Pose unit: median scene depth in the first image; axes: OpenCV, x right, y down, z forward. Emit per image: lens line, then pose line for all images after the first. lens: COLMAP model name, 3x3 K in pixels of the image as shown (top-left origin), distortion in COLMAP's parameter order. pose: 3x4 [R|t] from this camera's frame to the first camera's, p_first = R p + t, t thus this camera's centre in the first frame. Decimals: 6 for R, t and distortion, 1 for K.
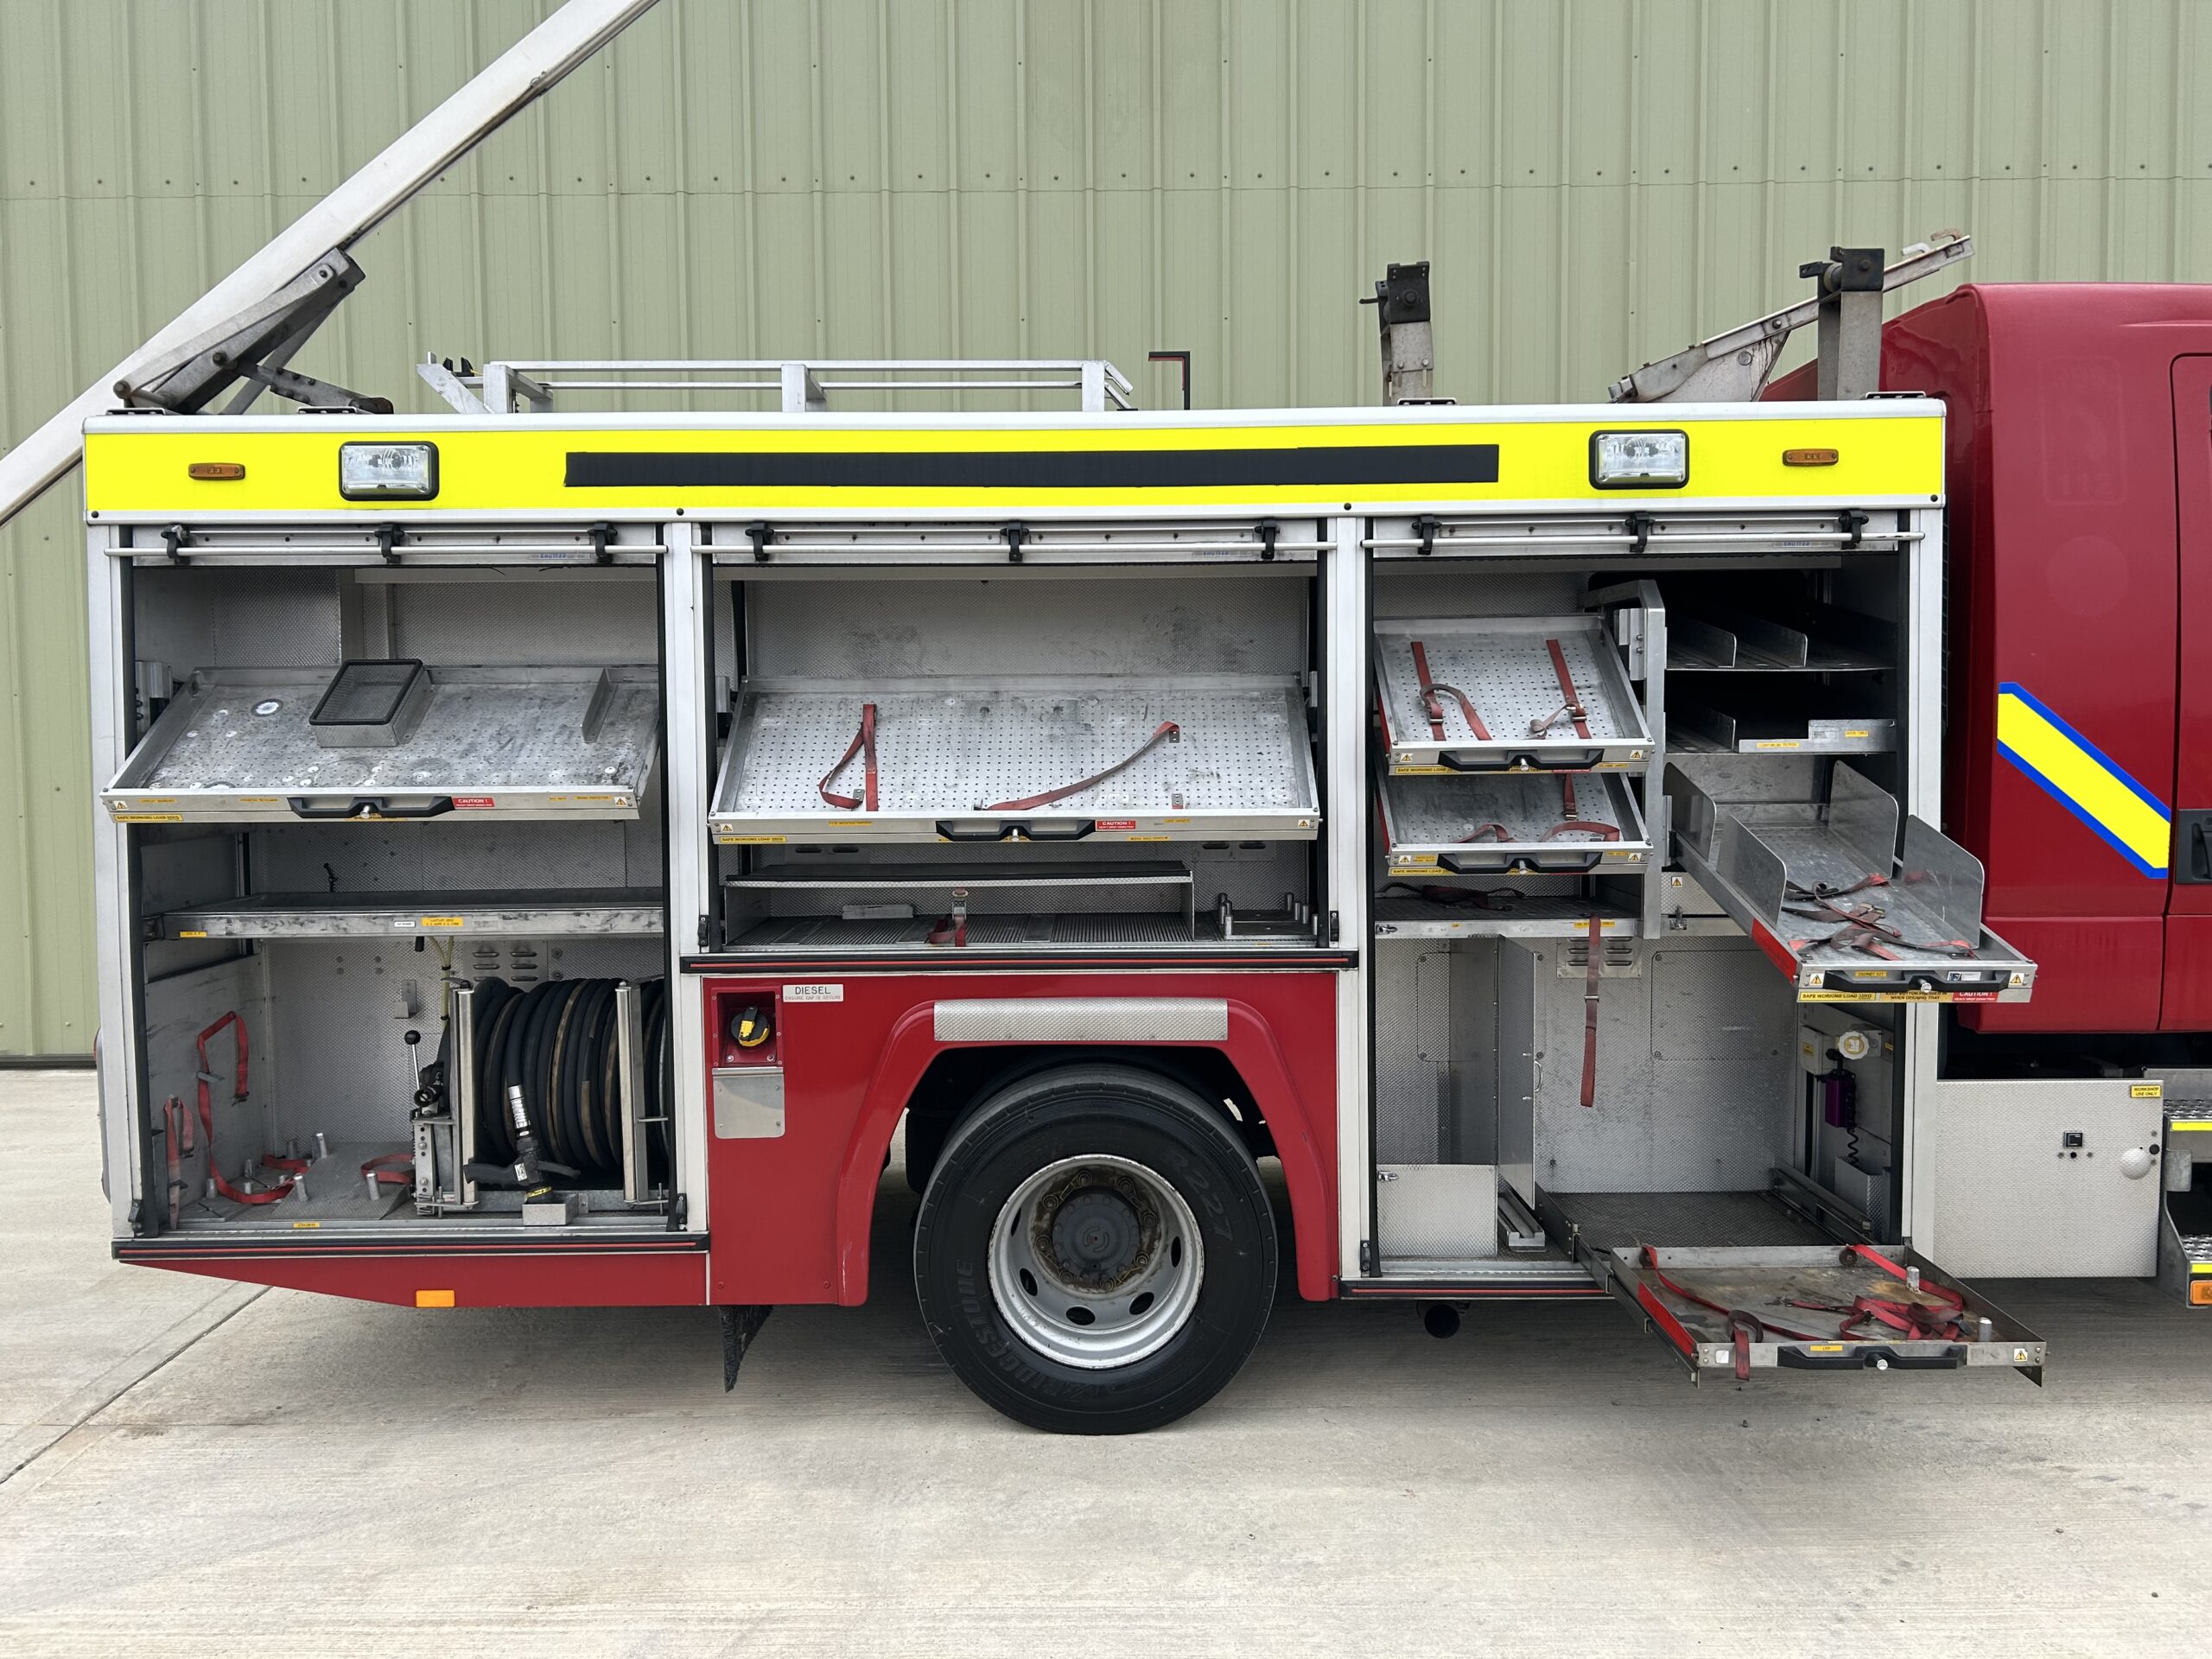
lens RADIAL K [[1687.1, 0, 1106.0], [0, 1687.1, 829.5], [0, 0, 1]] dist [0.058033, -0.061867]
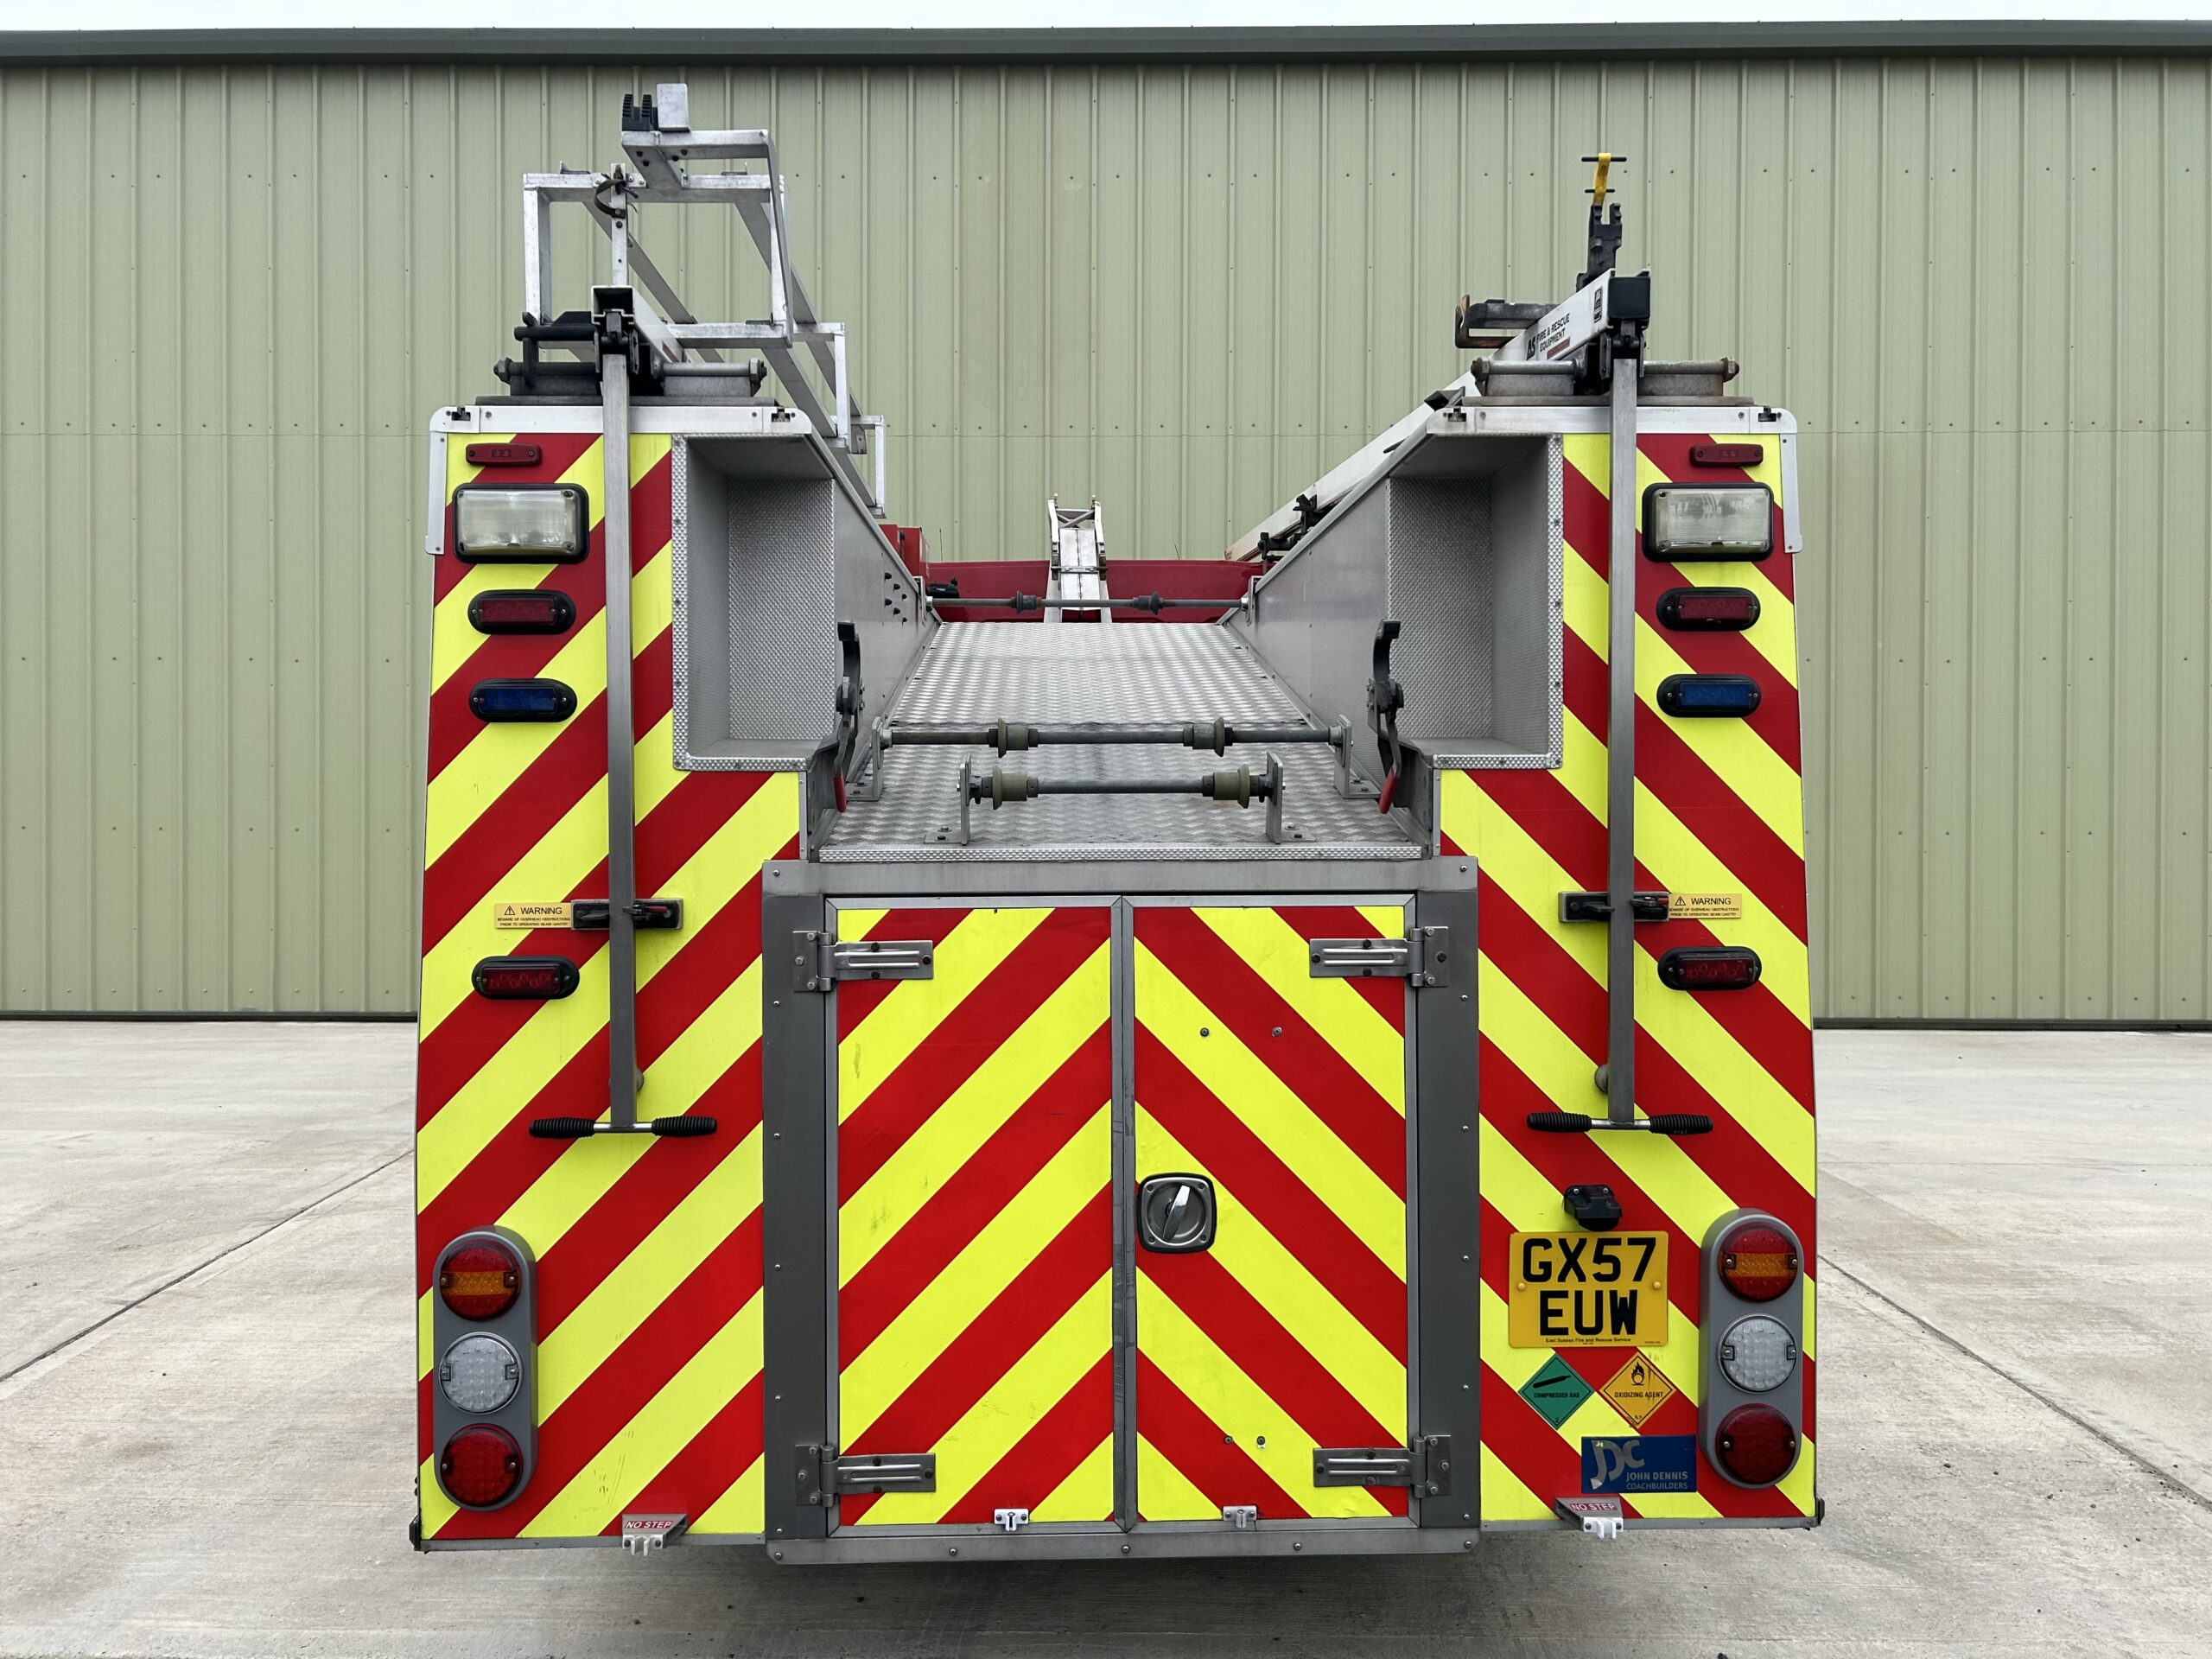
lens RADIAL K [[1684.2, 0, 1093.5], [0, 1684.2, 806.1], [0, 0, 1]] dist [0.060253, -0.065650]
pose [[0.999703, 0.011629, -0.021424, 0.220582], [-0.012695, 0.998651, -0.050340, 0.043878], [0.020809, 0.050597, 0.998502, -0.955484]]
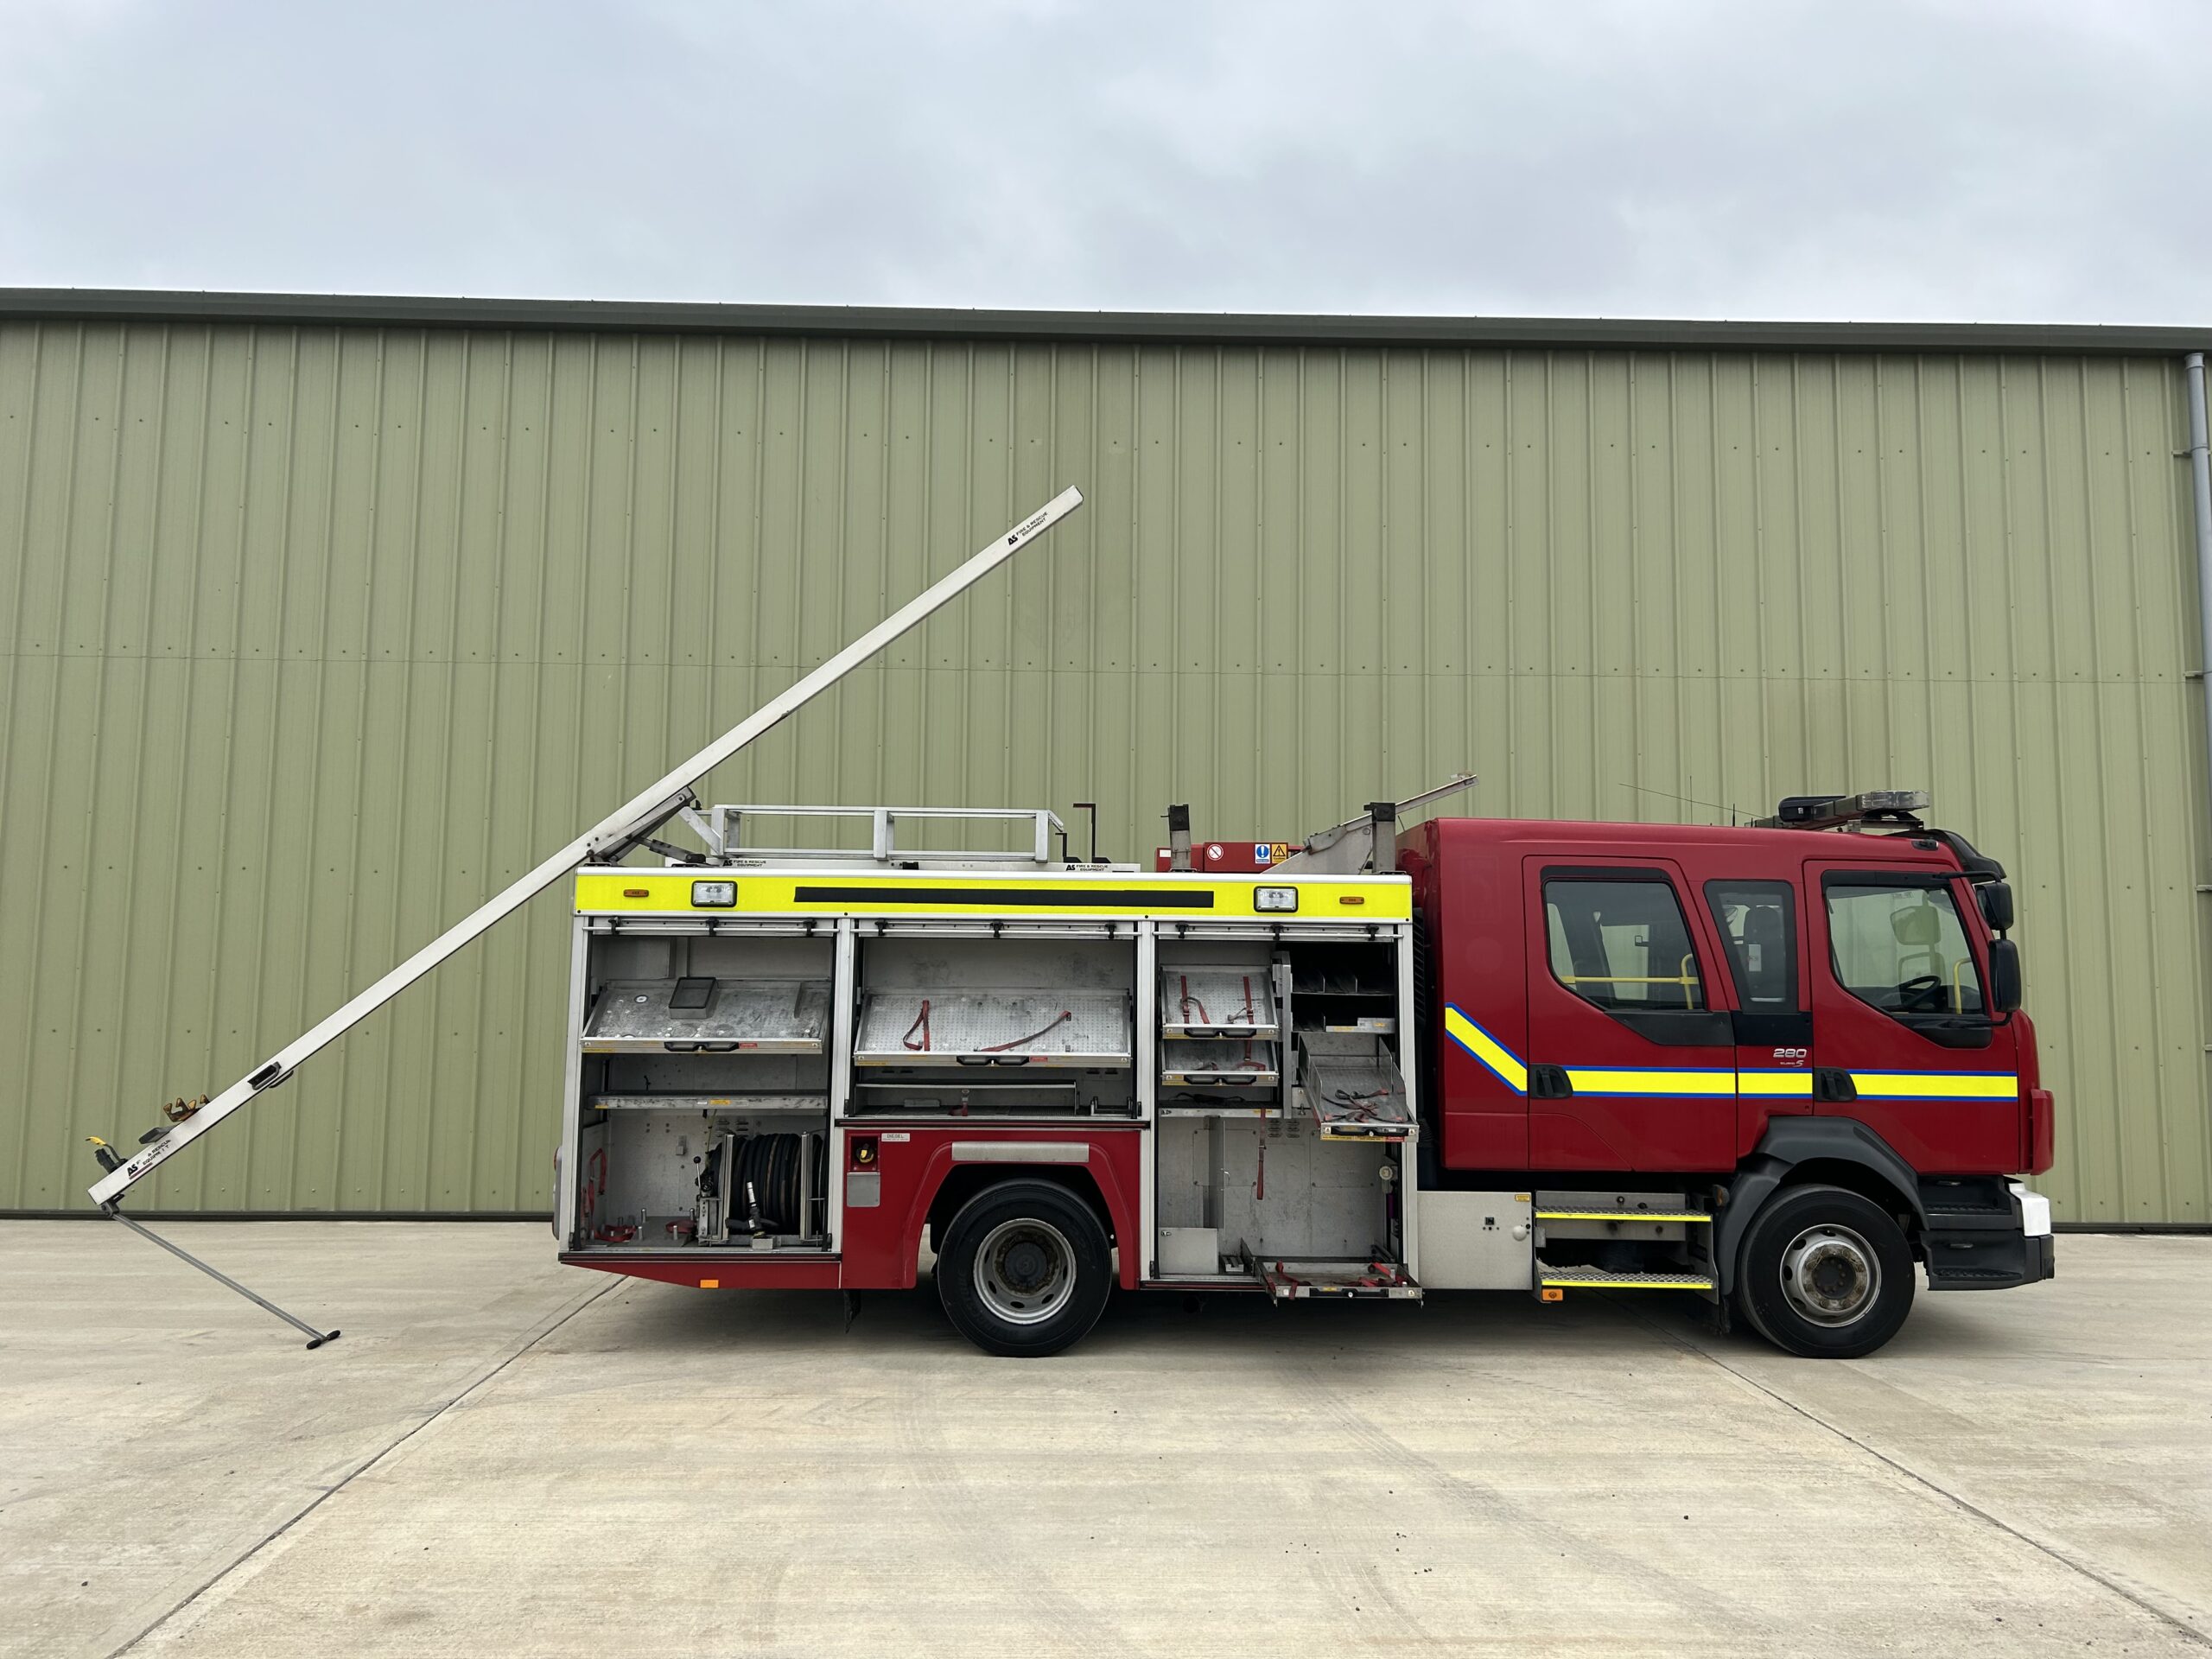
lens RADIAL K [[1676.9, 0, 1114.6], [0, 1676.9, 822.5], [0, 0, 1]] dist [0.062393, -0.067959]
pose [[0.999676, 0.020020, 0.015691, 0.061789], [-0.017353, 0.987801, -0.154755, 0.027006], [-0.018597, 0.154432, 0.987828, -1.155294]]
